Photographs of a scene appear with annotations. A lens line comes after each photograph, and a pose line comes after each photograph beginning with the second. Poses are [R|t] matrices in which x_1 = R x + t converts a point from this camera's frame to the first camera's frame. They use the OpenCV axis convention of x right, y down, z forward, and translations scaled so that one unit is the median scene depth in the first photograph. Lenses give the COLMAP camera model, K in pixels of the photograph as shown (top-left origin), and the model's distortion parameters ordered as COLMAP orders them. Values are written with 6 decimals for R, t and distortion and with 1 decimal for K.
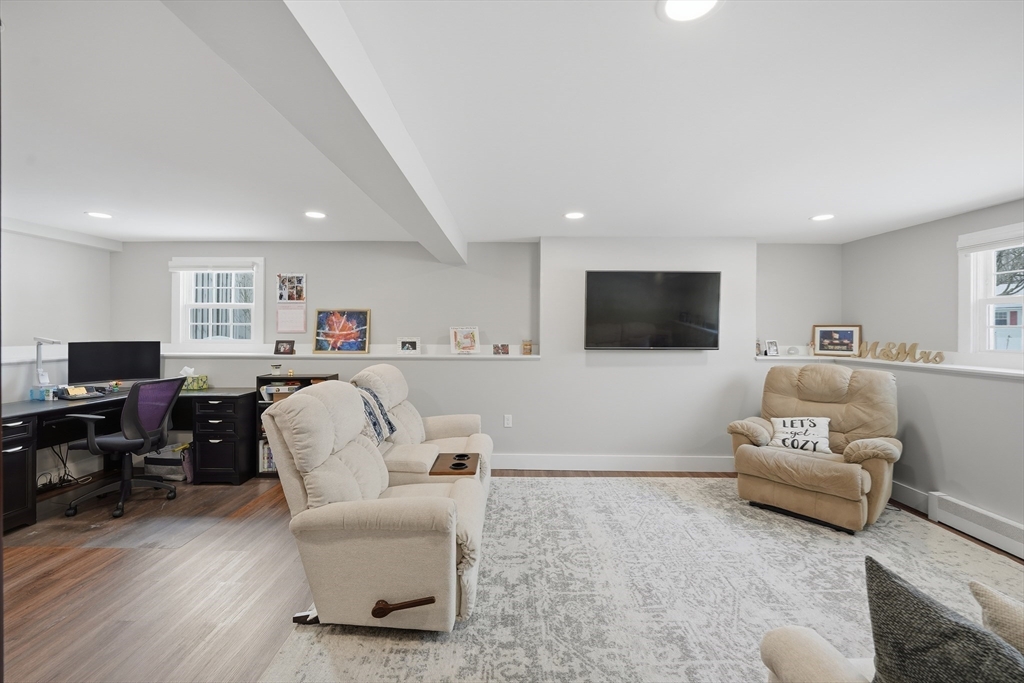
lens RADIAL K [[428.6, 0, 511.3], [0, 428.6, 330.3], [0, 0, 1]] dist [0.001374, -0.005771]
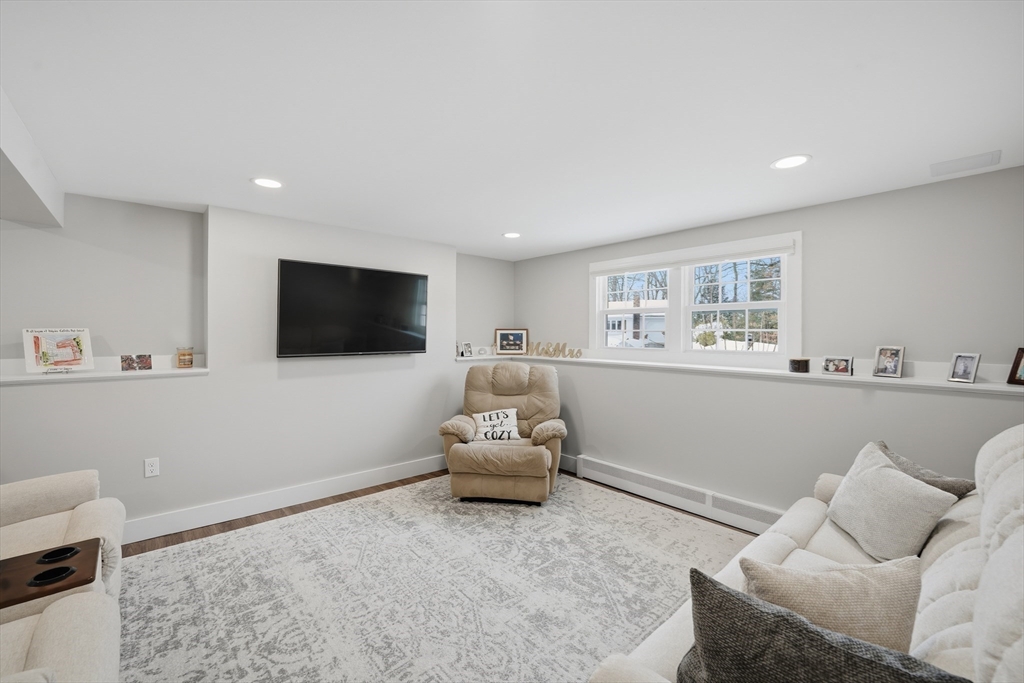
lens RADIAL K [[421.9, 0, 511.9], [0, 421.9, 336.0], [0, 0, 1]] dist [-0.001300, -0.004716]
pose [[0.749246, -0.006745, 0.662258, -0.026416], [0.003015, 0.999973, 0.006775, 0.000471], [-0.662285, -0.003079, 0.749246, 0.163817]]
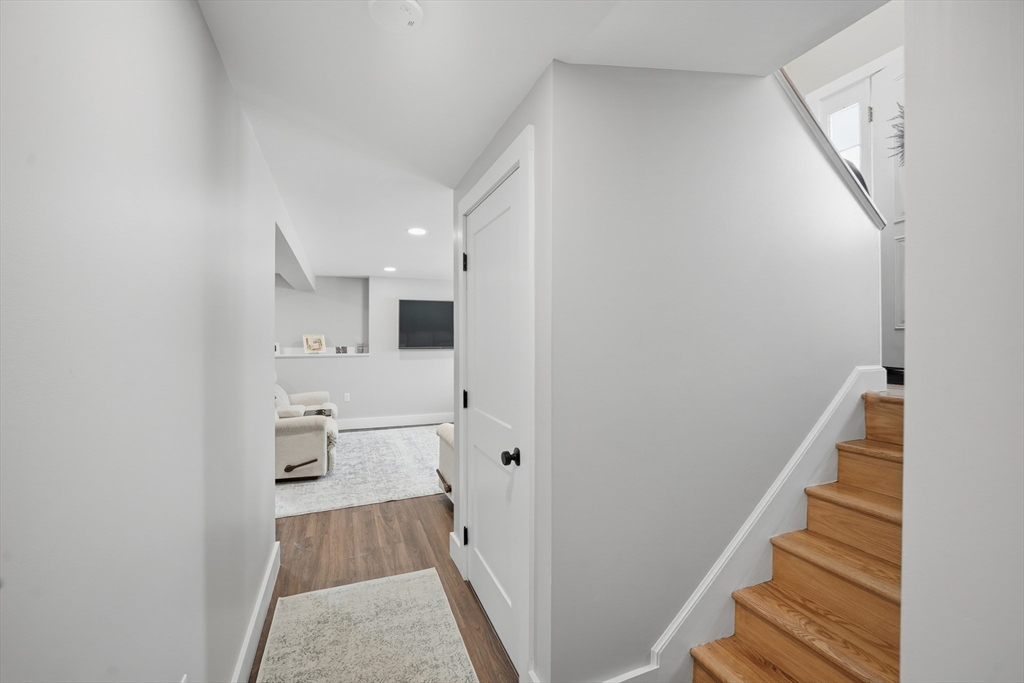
lens RADIAL K [[421.9, 0, 511.9], [0, 421.9, 336.0], [0, 0, 1]] dist [-0.001300, -0.004716]
pose [[0.926342, -0.005433, 0.376644, -0.037137], [0.005868, 0.999983, -0.000009, -0.000733], [-0.376638, 0.002218, 0.926358, -0.795467]]
